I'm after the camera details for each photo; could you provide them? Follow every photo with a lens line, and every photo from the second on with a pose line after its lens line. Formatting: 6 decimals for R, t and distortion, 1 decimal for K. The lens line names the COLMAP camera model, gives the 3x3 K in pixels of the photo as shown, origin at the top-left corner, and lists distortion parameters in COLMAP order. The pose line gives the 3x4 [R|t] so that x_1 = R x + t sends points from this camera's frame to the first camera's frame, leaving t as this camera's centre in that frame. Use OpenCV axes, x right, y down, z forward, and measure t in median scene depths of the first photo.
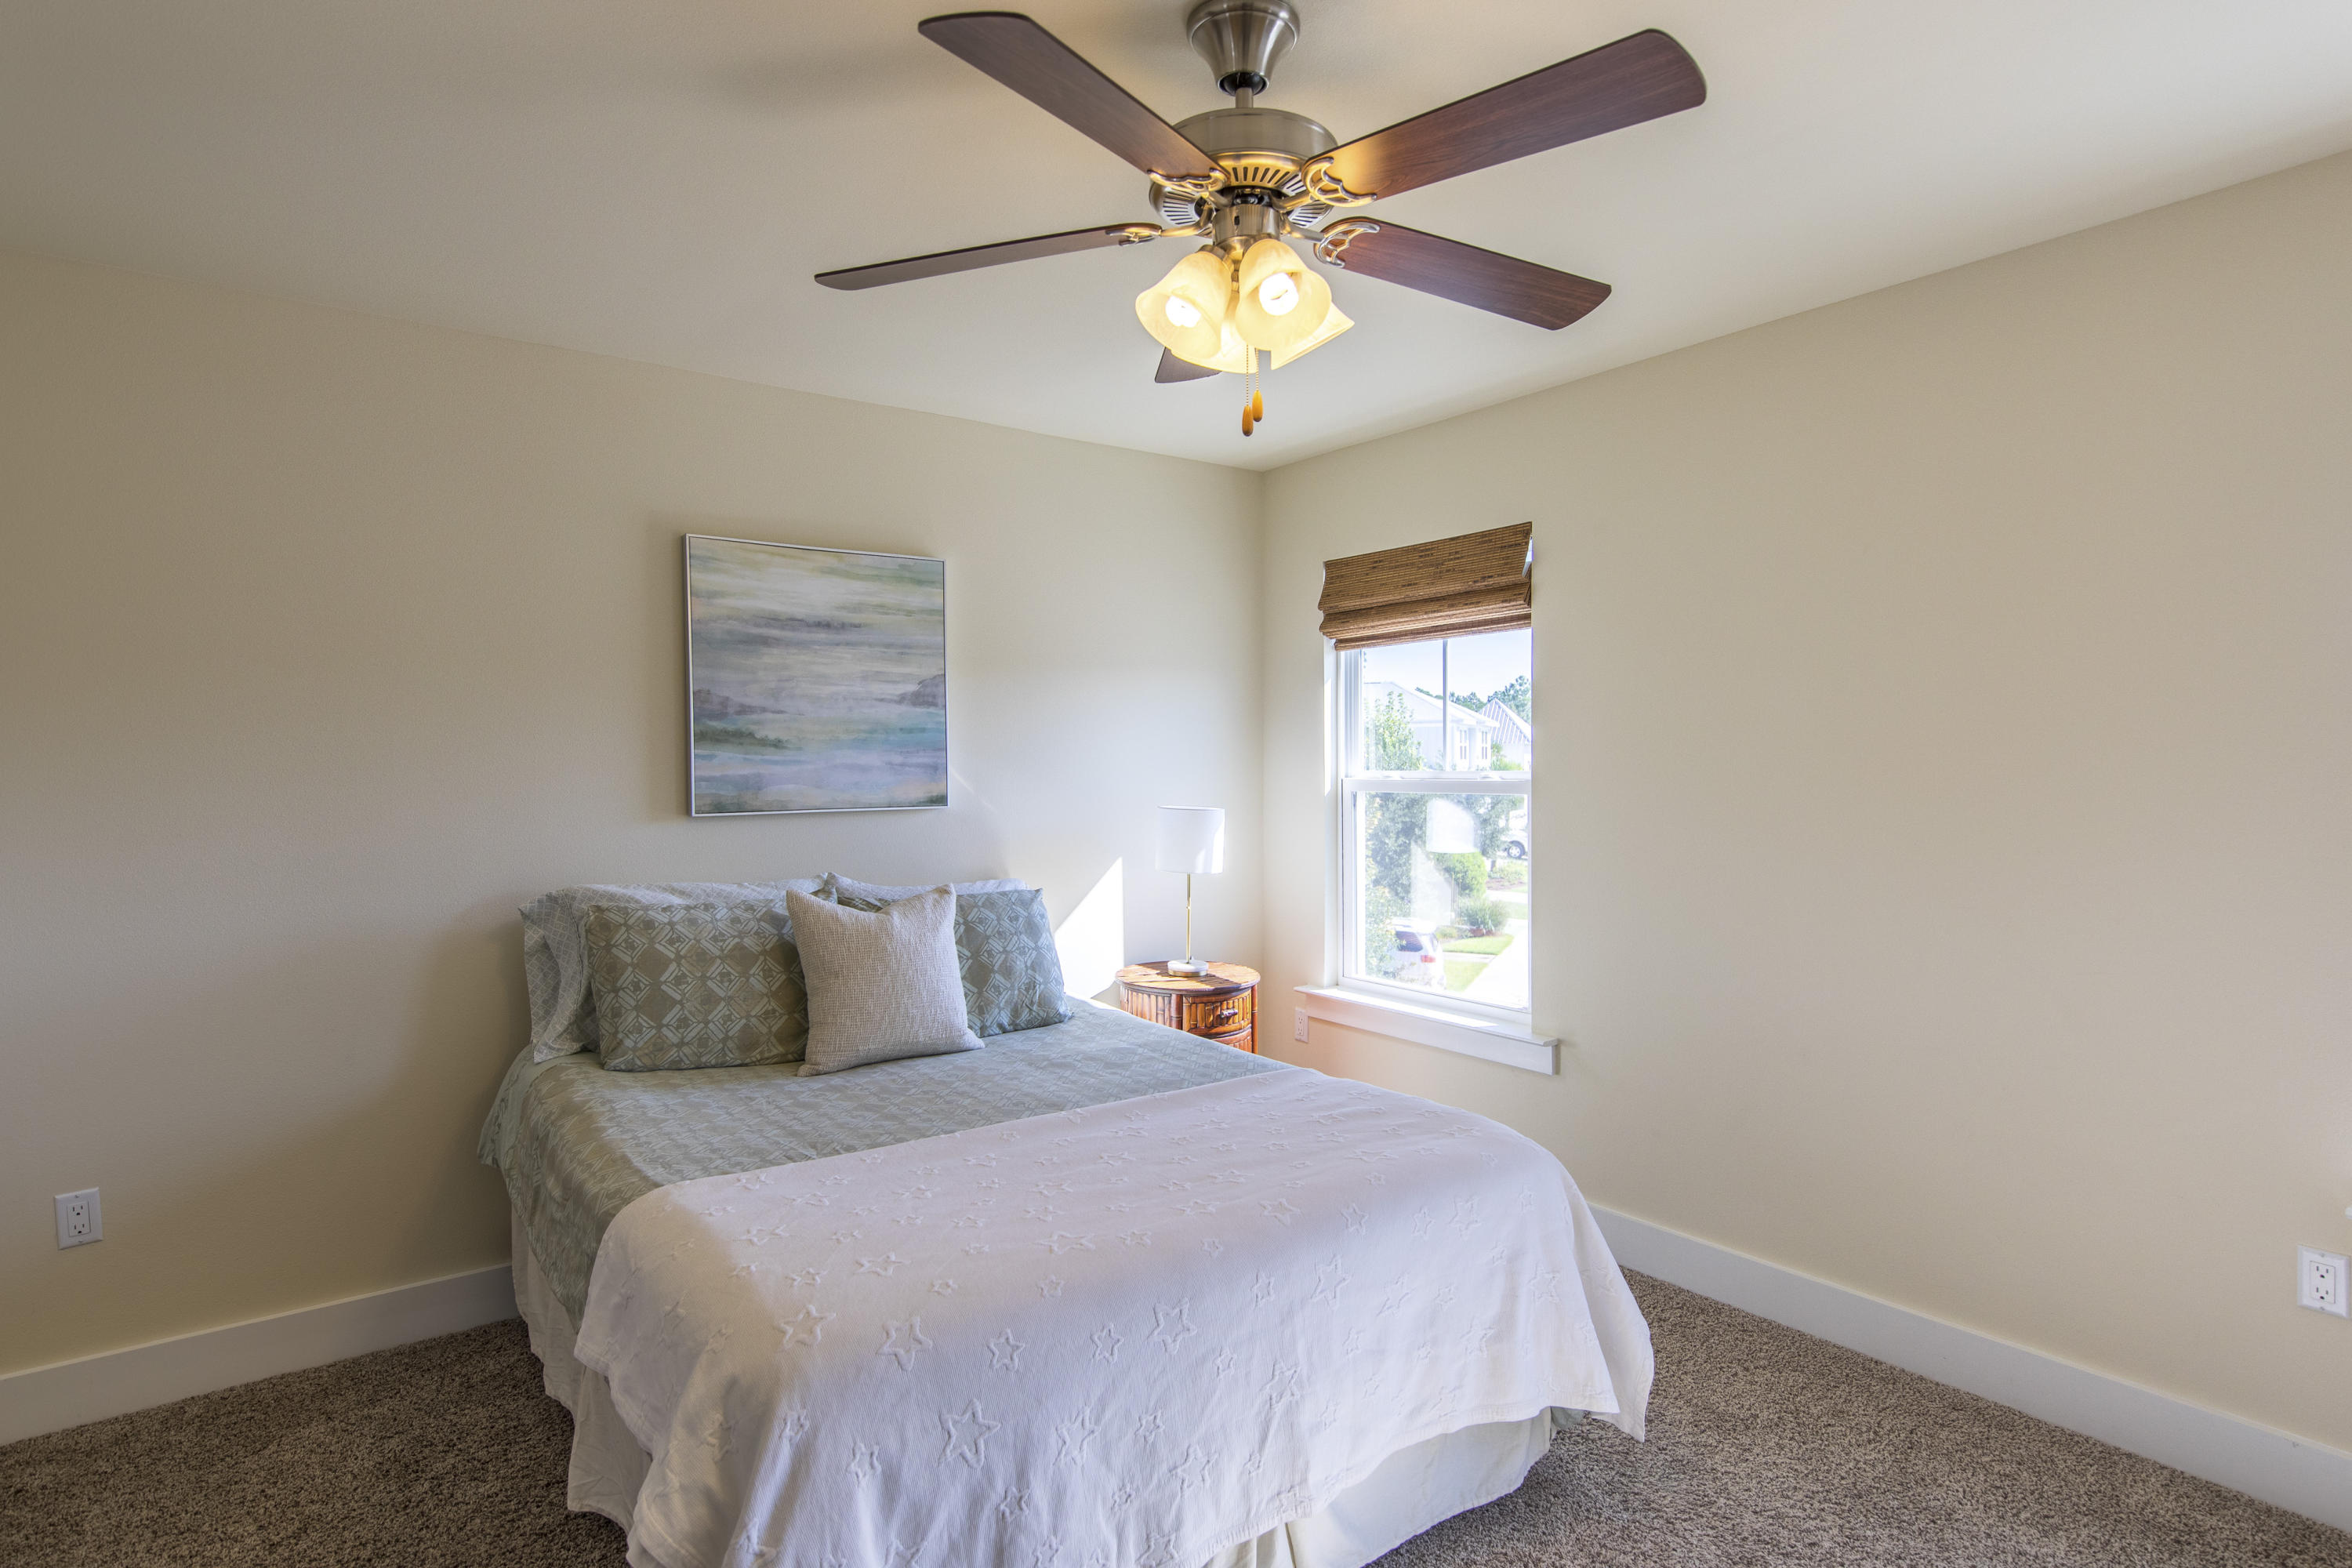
lens RADIAL K [[1218.1, 0, 1168.5], [0, 1218.1, 776.9], [0, 0, 1]] dist [0.003226, 0.000276]
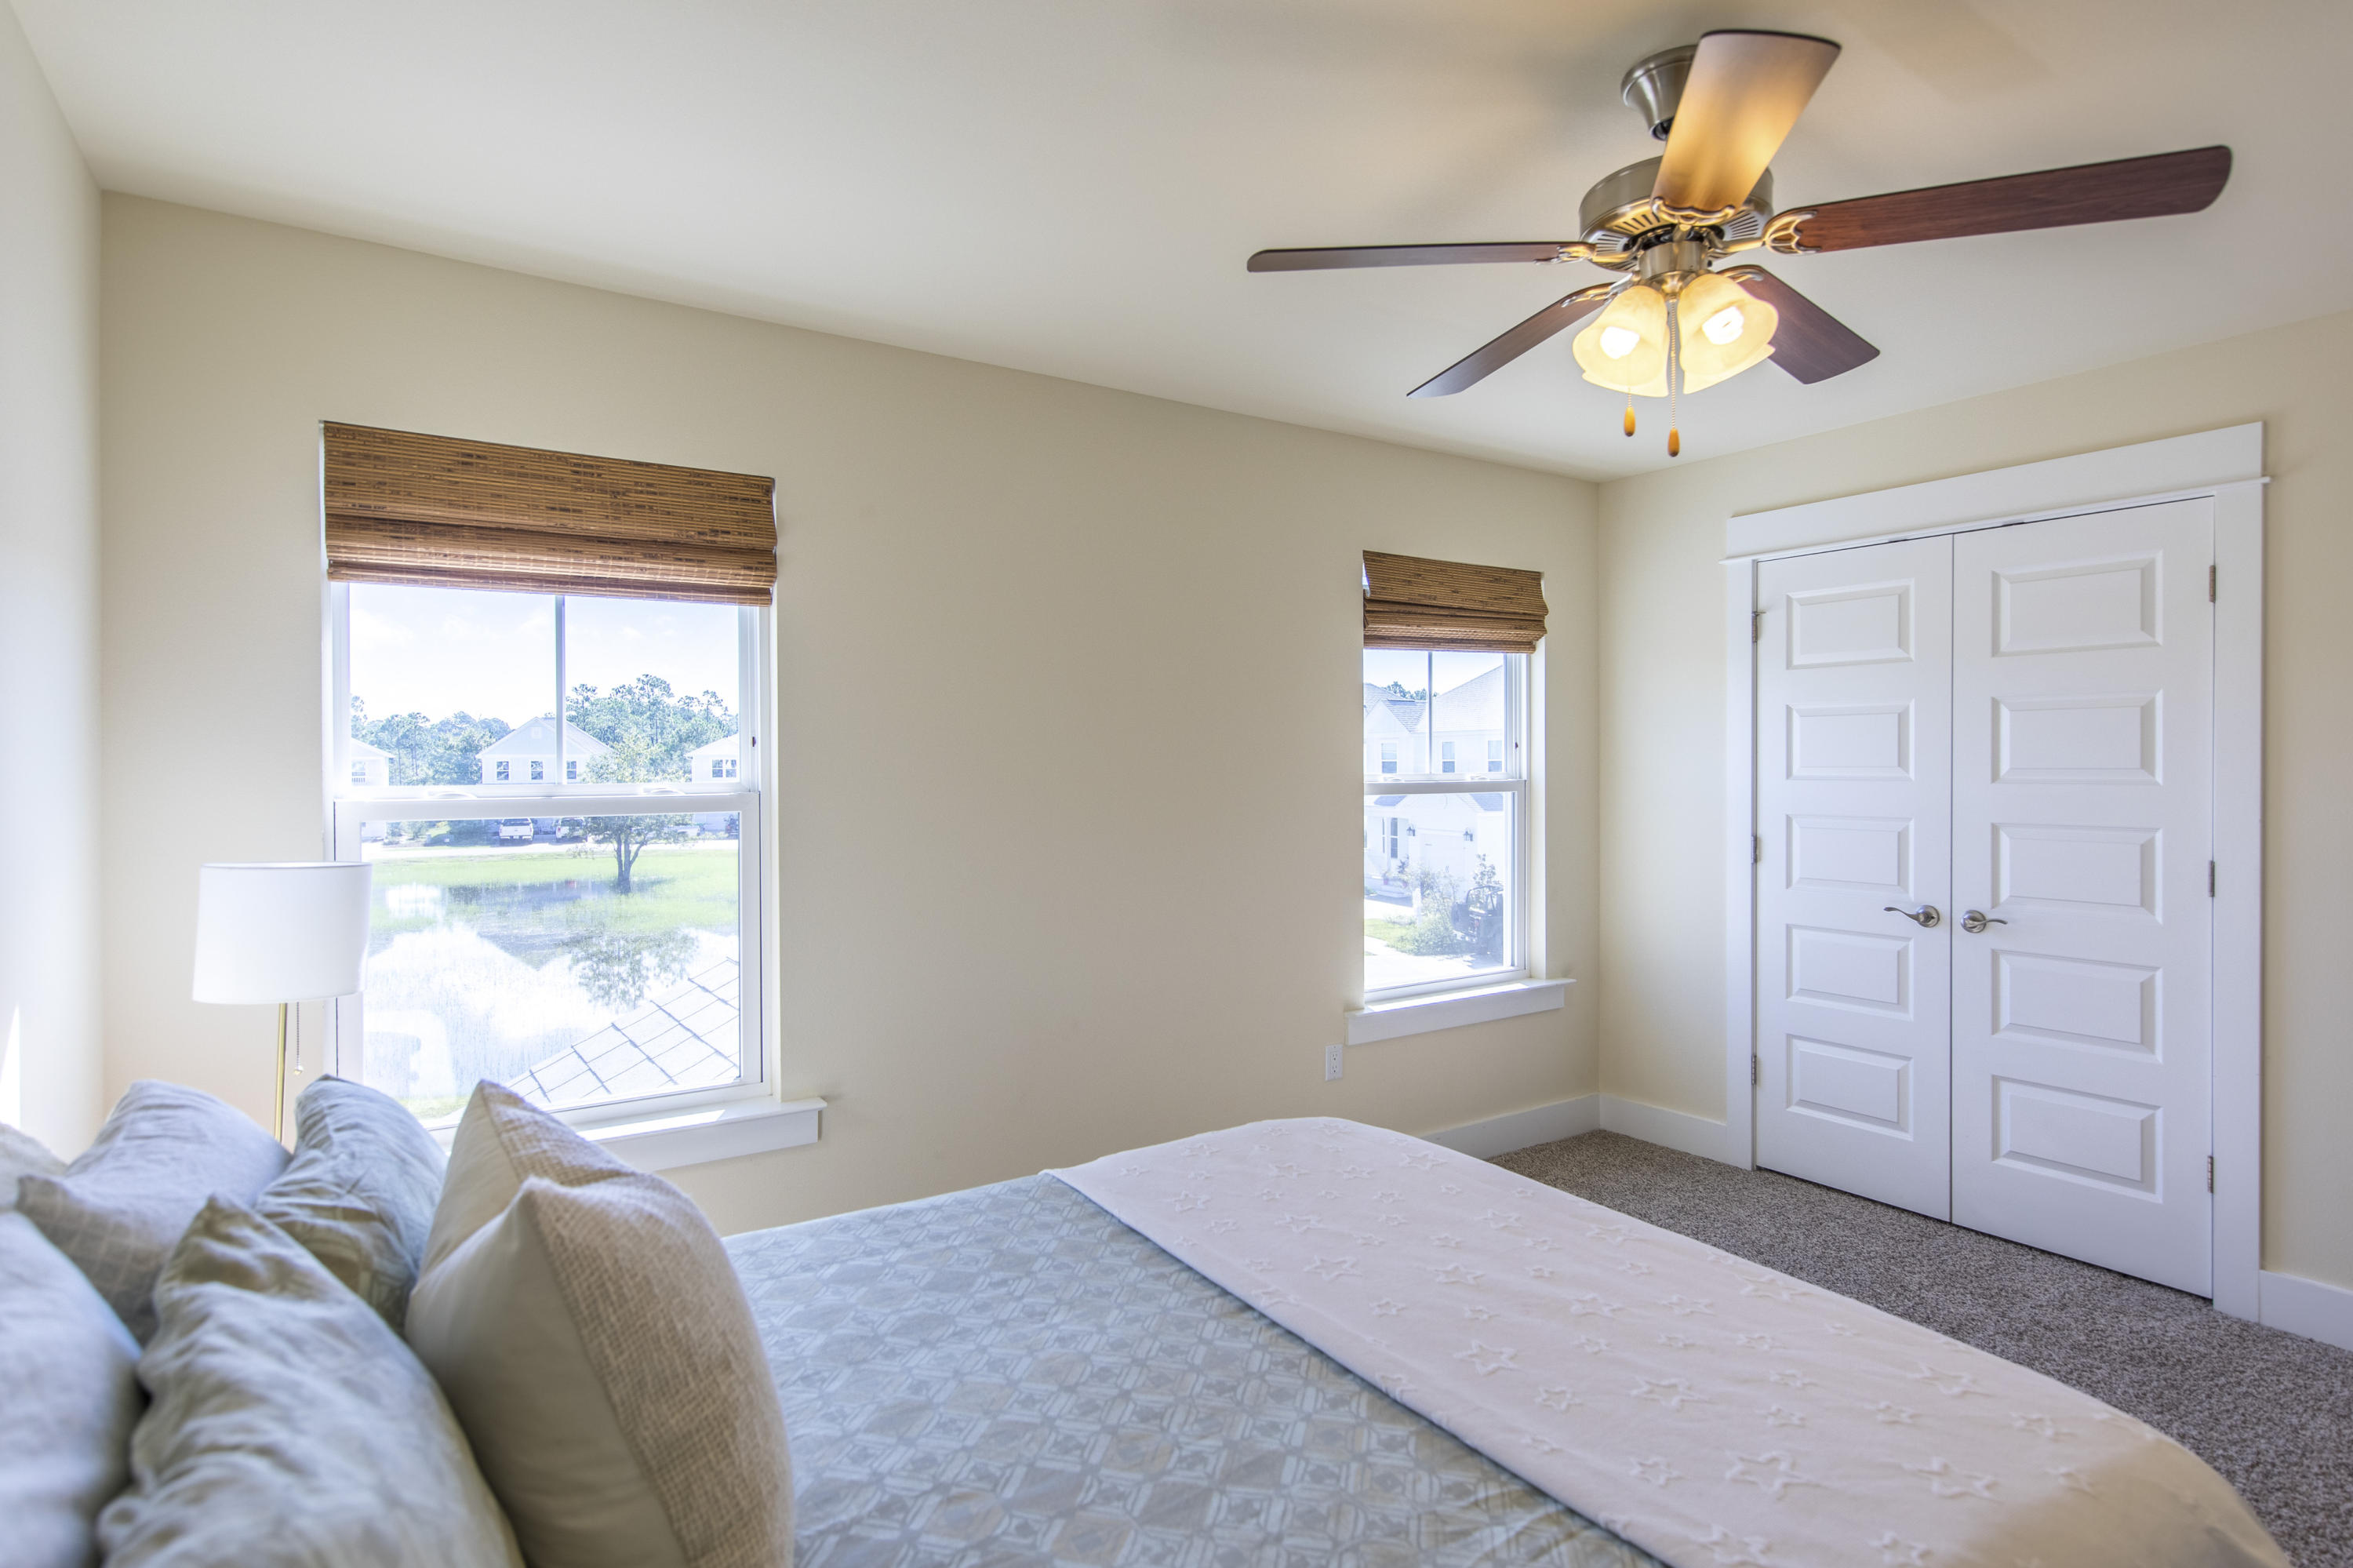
lens RADIAL K [[1218.6, 0, 1169.0], [0, 1218.6, 776.9], [0, 0, 1]] dist [0.003226, 0.000276]
pose [[0.045629, -0.000677, 0.998958, -0.546636], [0.016834, 0.999858, -0.000091, -0.004368], [-0.998817, 0.016820, 0.045634, 0.753725]]
